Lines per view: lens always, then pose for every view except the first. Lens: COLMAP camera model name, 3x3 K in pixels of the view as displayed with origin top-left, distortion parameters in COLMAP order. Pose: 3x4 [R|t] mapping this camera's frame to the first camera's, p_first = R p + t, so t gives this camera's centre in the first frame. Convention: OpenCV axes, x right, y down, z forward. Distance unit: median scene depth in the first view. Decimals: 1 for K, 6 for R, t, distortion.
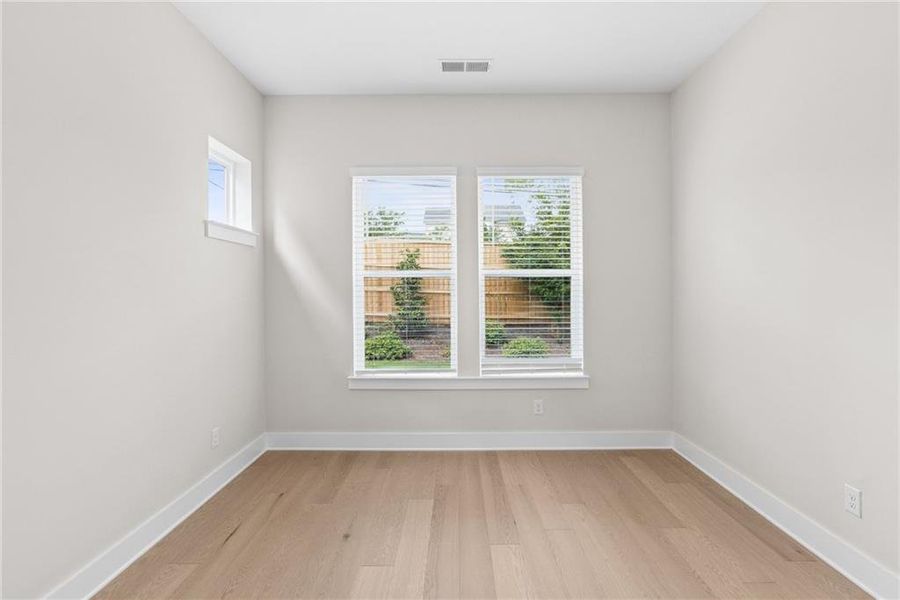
lens RADIAL K [[436.8, 0, 443.8], [0, 436.8, 300.6], [0, 0, 1]] dist [-0.027409, 0.000319]
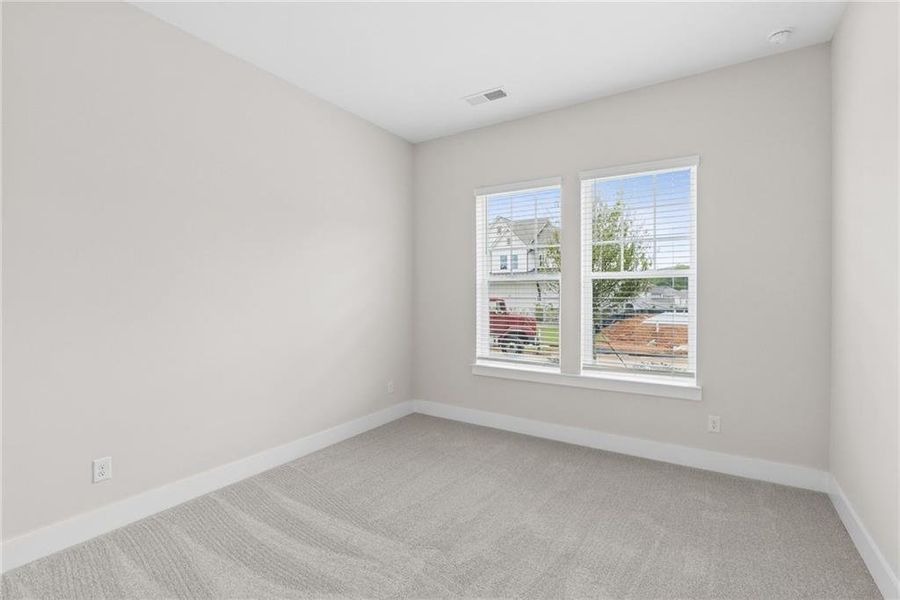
lens RADIAL K [[436.8, 0, 477.8], [0, 436.8, 308.4], [0, 0, 1]] dist [-0.027409, 0.000319]
pose [[0.837955, 0.022017, -0.545295, 0.435580], [-0.013996, 0.999724, 0.018858, -0.000887], [0.545560, -0.008170, 0.838032, -0.003789]]
